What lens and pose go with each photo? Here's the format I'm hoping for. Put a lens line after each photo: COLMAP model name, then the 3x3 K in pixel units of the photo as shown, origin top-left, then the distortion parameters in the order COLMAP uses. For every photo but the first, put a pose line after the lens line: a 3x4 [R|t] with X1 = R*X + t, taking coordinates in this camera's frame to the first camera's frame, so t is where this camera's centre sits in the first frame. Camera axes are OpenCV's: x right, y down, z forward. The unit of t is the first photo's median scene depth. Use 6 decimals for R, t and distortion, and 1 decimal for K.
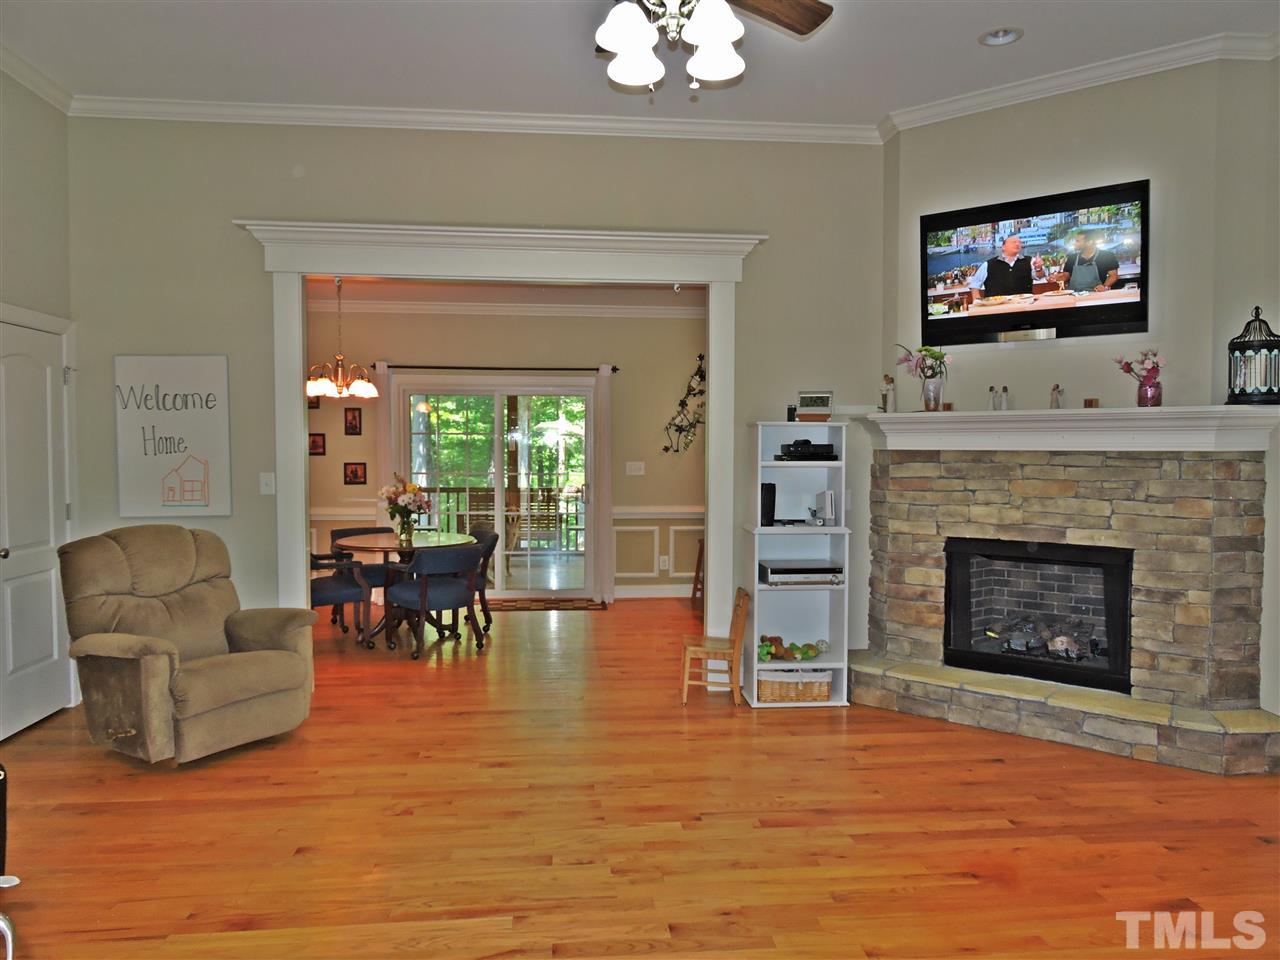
lens RADIAL K [[910.9, 0, 642.1], [0, 910.9, 482.3], [0, 0, 1]] dist [-0.003667, -0.001627]
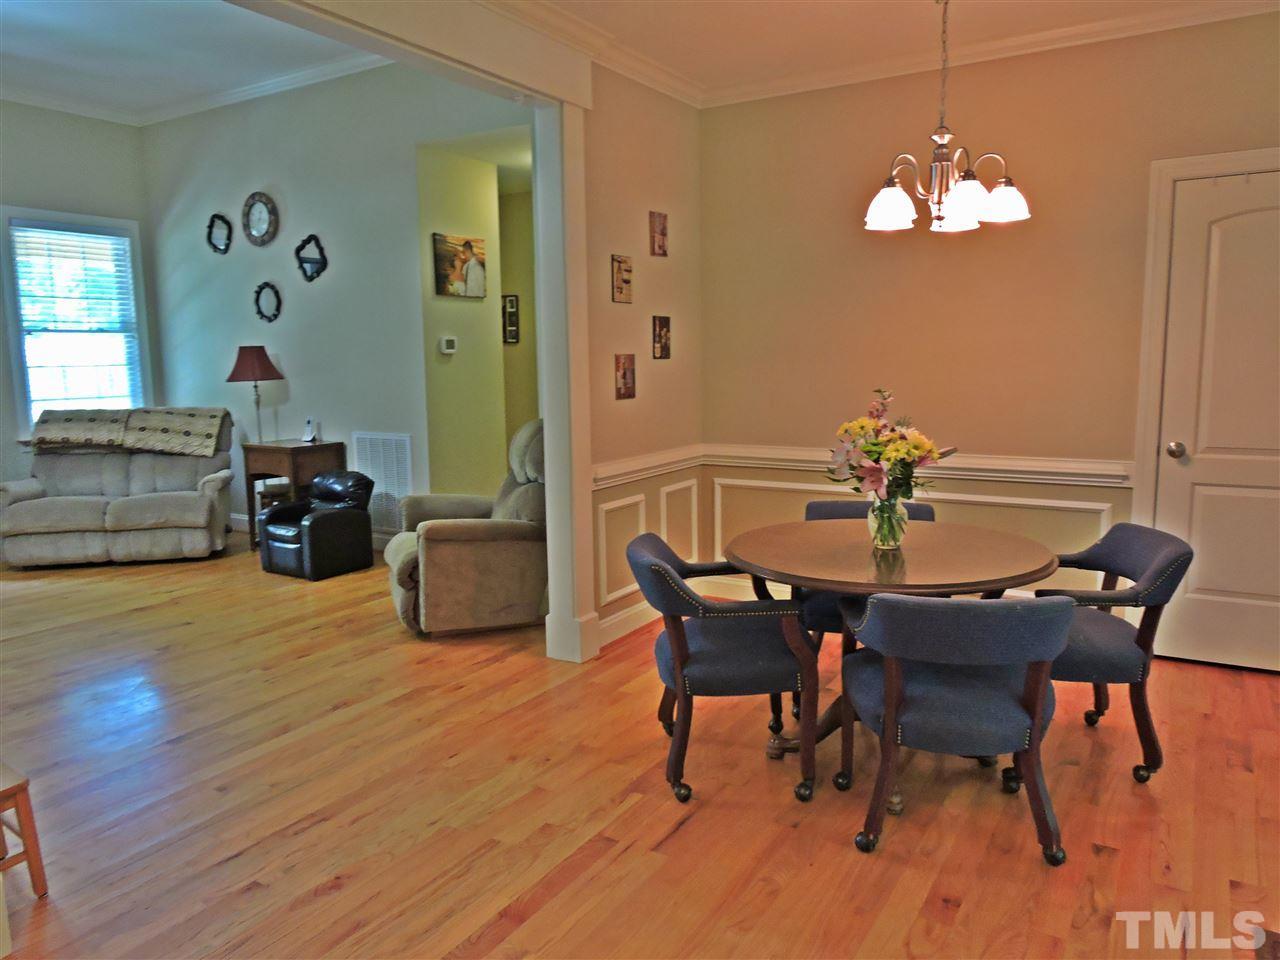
lens RADIAL K [[910.9, 0, 642.1], [0, 910.9, 482.3], [0, 0, 1]] dist [-0.003667, -0.001627]
pose [[-0.604226, 0.119648, -0.787779, 0.212150], [-0.019469, 0.986150, 0.164709, -0.052159], [0.796575, 0.114858, -0.593528, 1.634146]]
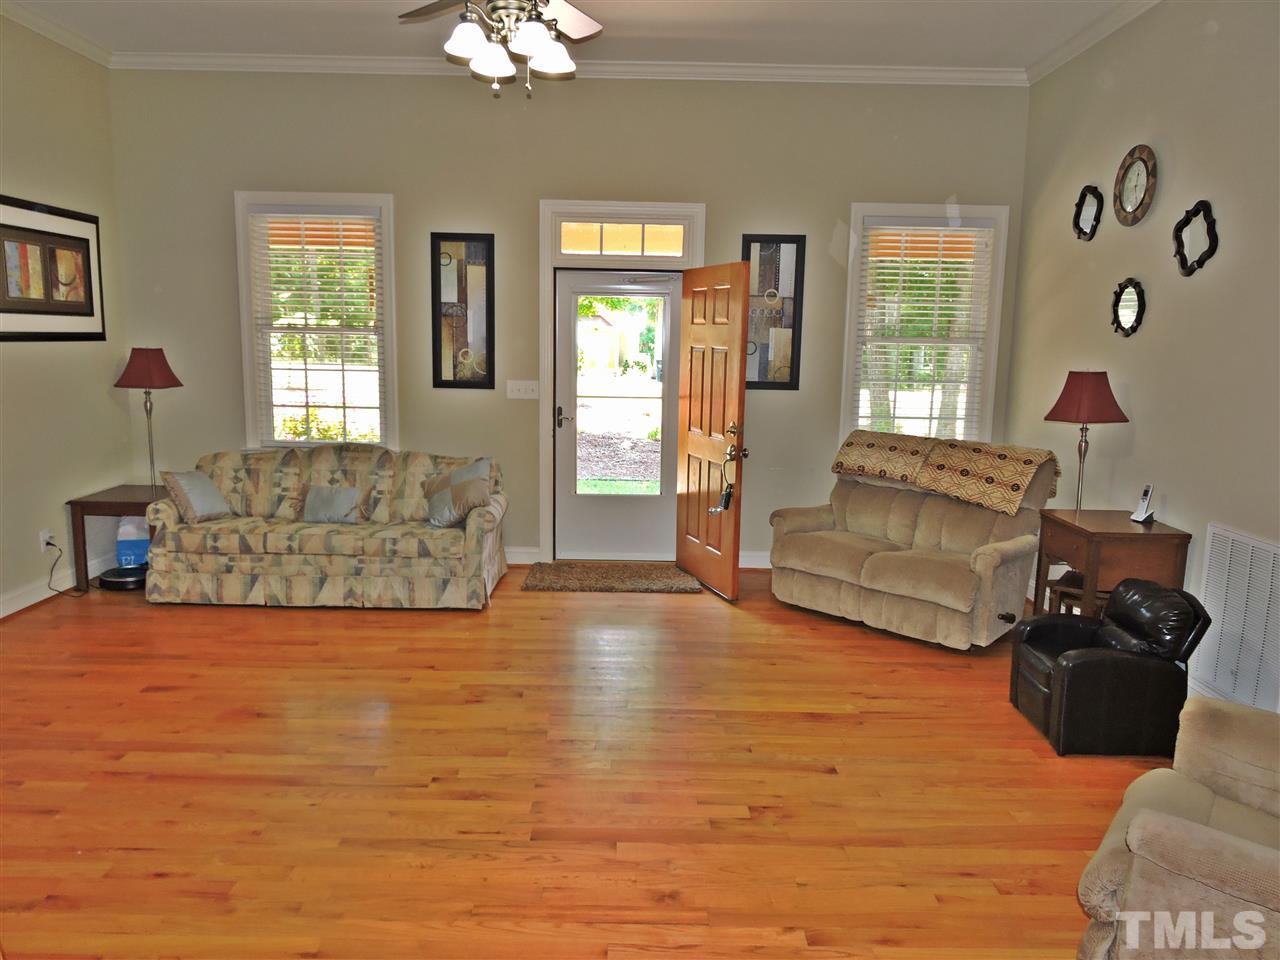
lens RADIAL K [[910.9, 0, 642.1], [0, 910.9, 482.3], [0, 0, 1]] dist [-0.003667, -0.001627]
pose [[-0.995118, -0.035806, 0.091966, -0.162091], [-0.017424, 0.980968, 0.193386, -0.079674], [-0.097140, 0.190840, -0.976803, 1.329966]]
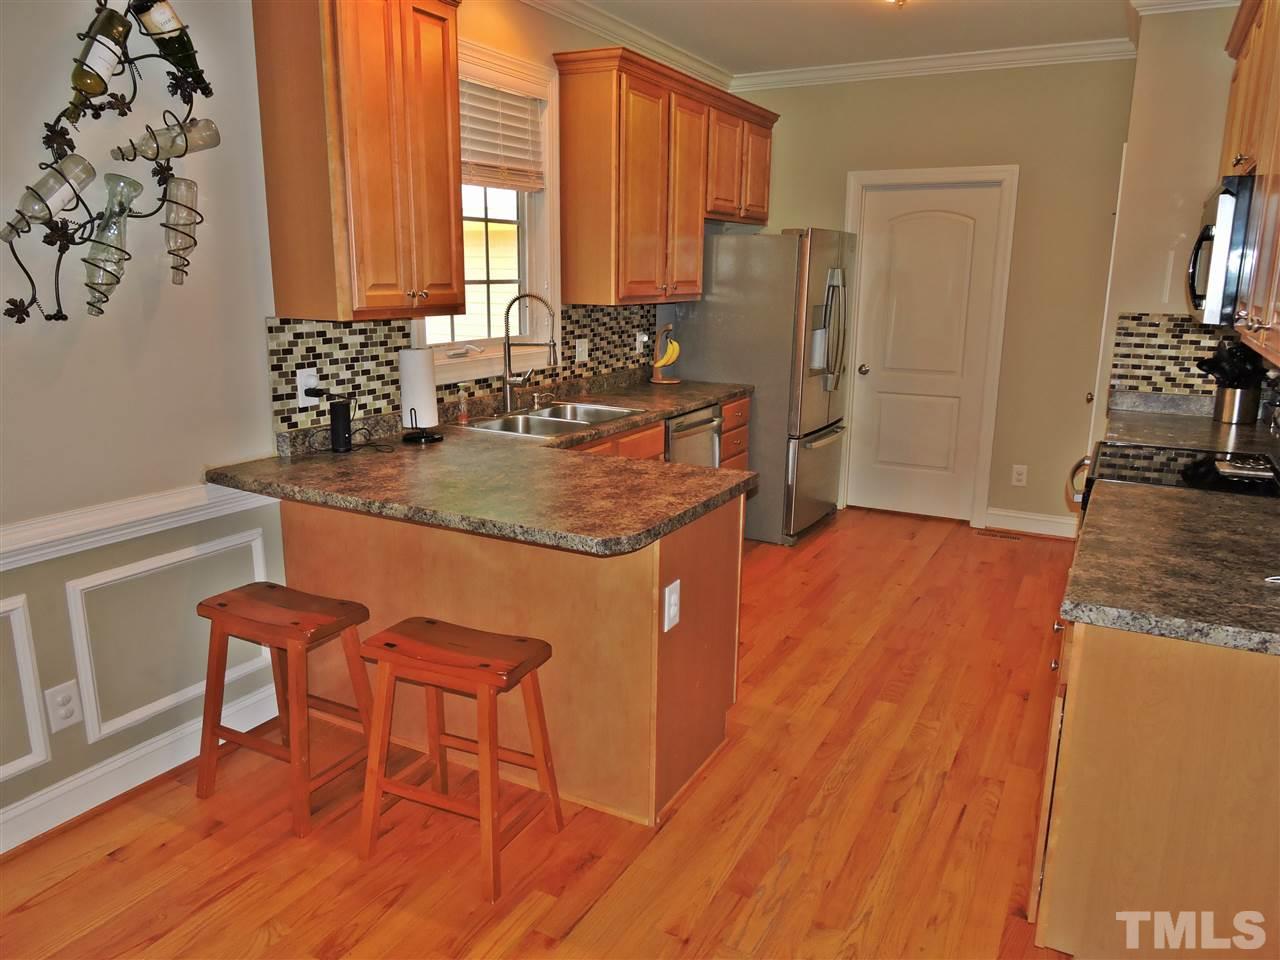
lens RADIAL K [[909.7, 0, 641.4], [0, 909.7, 478.5], [0, 0, 1]] dist [0.003479, -0.003061]
pose [[0.556709, -0.181155, 0.810714, -0.169138], [0.026805, 0.979341, 0.200429, -0.064739], [-0.830275, -0.089850, 0.550064, 1.225320]]
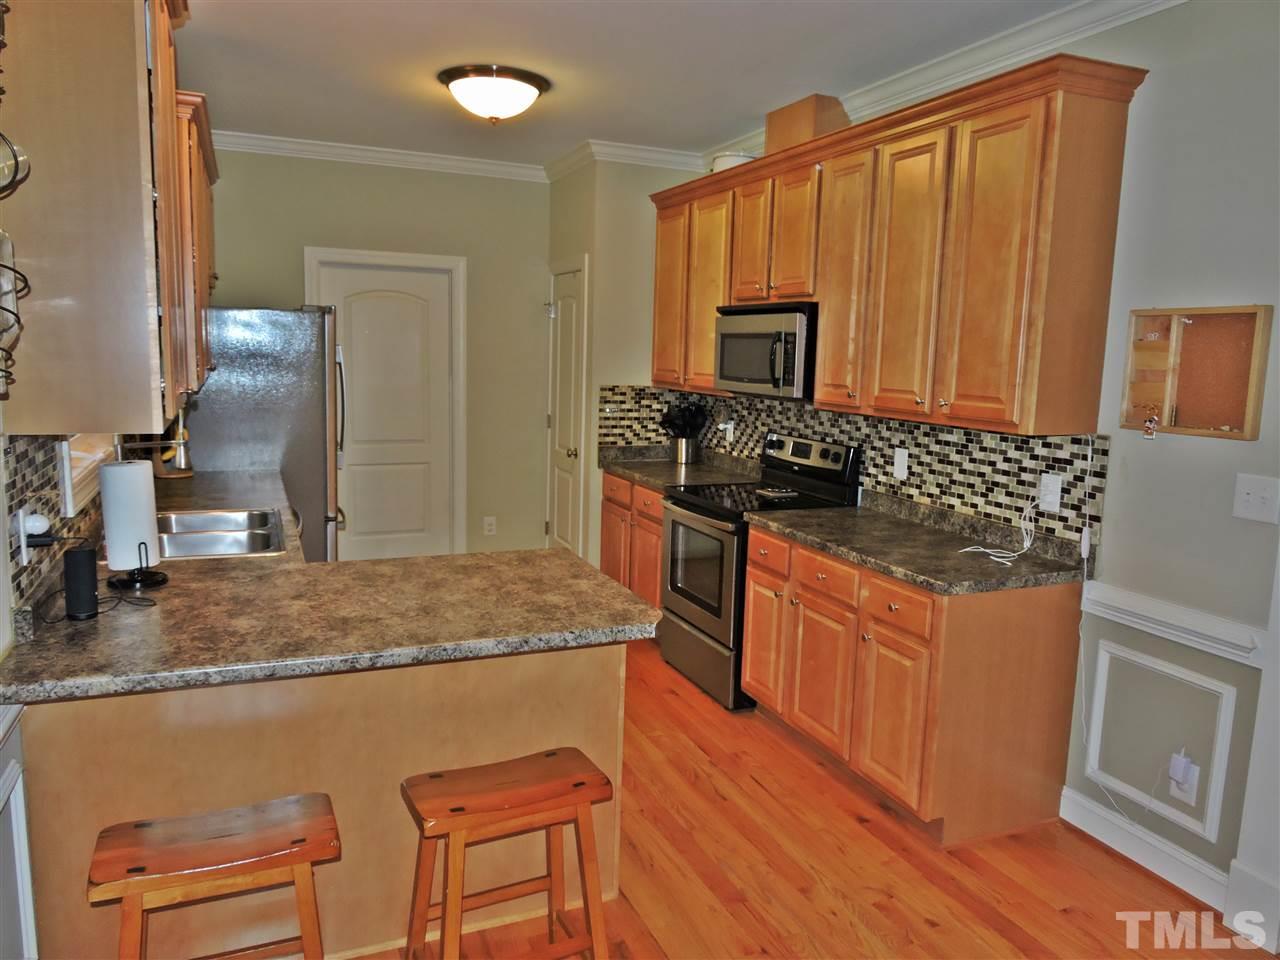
lens RADIAL K [[910.9, 0, 642.1], [0, 910.9, 482.3], [0, 0, 1]] dist [-0.003667, -0.001627]
pose [[-0.301478, -0.150159, 0.941575, -0.255366], [0.011431, 0.986881, 0.161045, -0.094854], [-0.953405, 0.059314, -0.295807, 1.626473]]
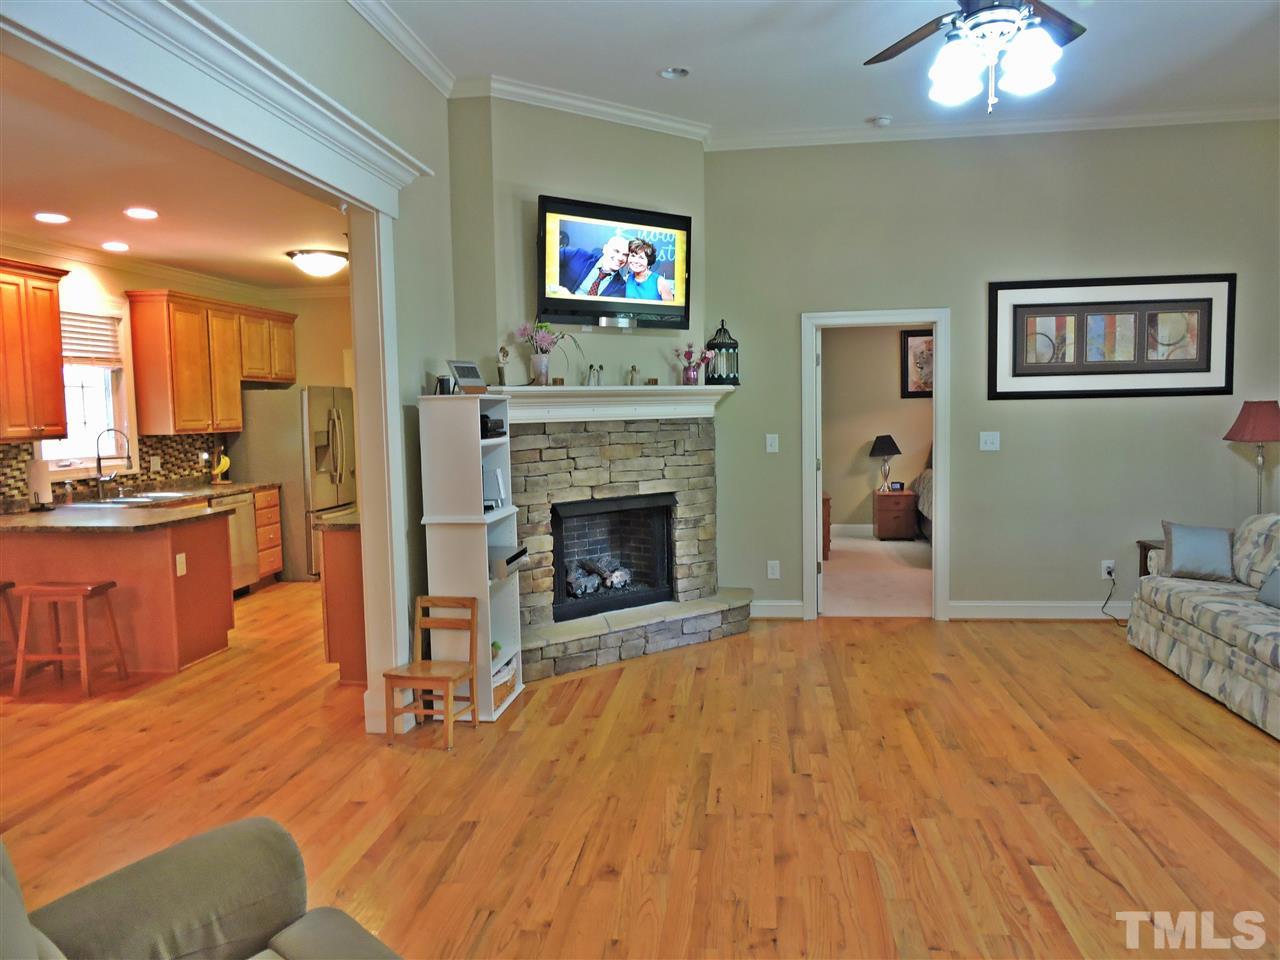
lens RADIAL K [[910.9, 0, 642.1], [0, 910.9, 482.3], [0, 0, 1]] dist [-0.003667, -0.001627]
pose [[0.221692, -0.086256, 0.971294, -0.705147], [0.060569, 0.995375, 0.074570, -0.039585], [-0.973234, 0.042299, 0.225891, 0.680115]]
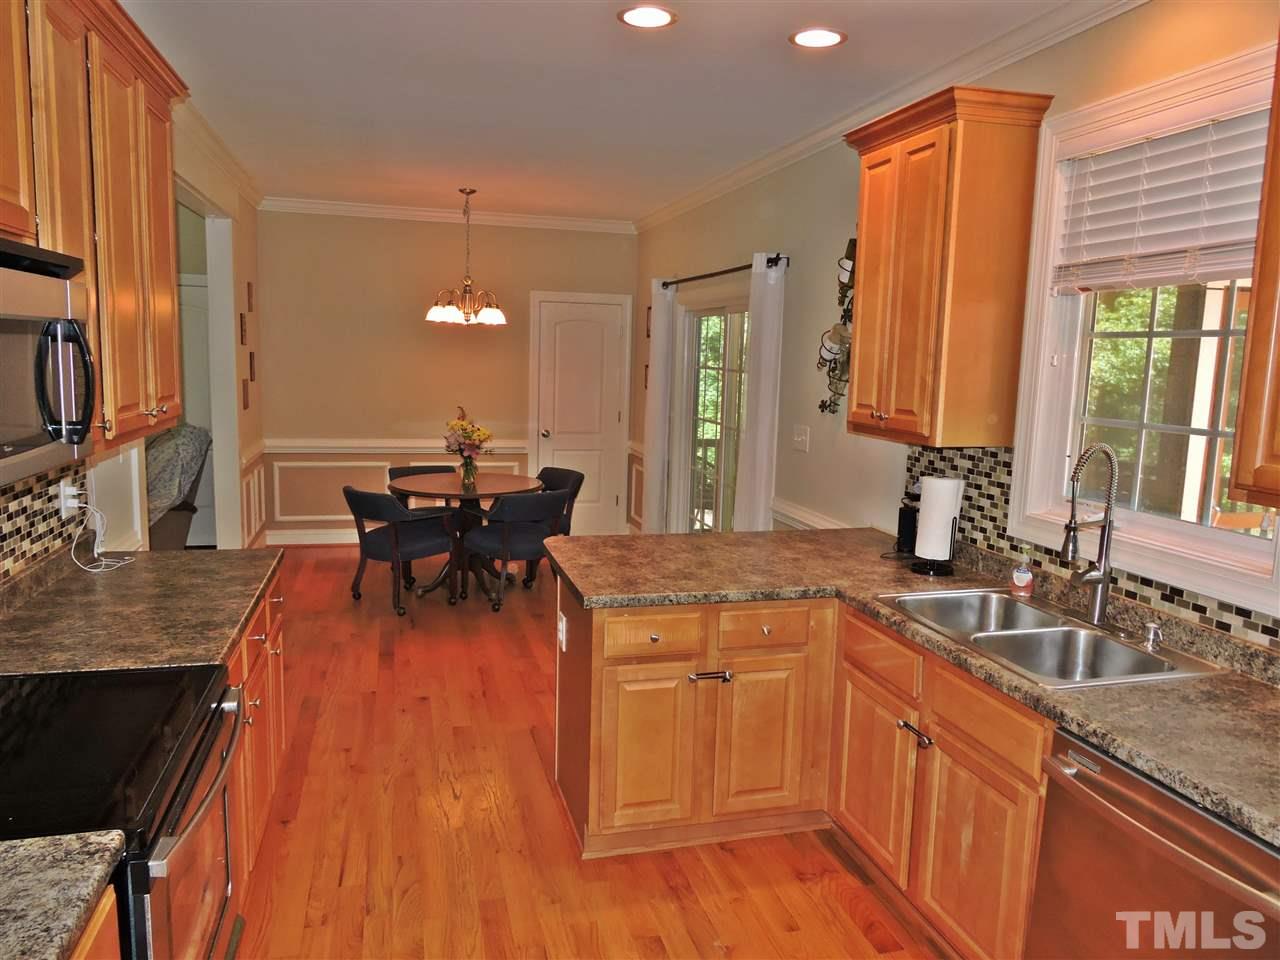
lens RADIAL K [[910.9, 0, 642.1], [0, 910.9, 482.3], [0, 0, 1]] dist [-0.003667, -0.001627]
pose [[0.164797, 0.140718, -0.976238, 0.911786], [-0.071626, 0.988865, 0.130447, -0.094473], [0.983723, 0.048427, 0.173041, 1.424753]]
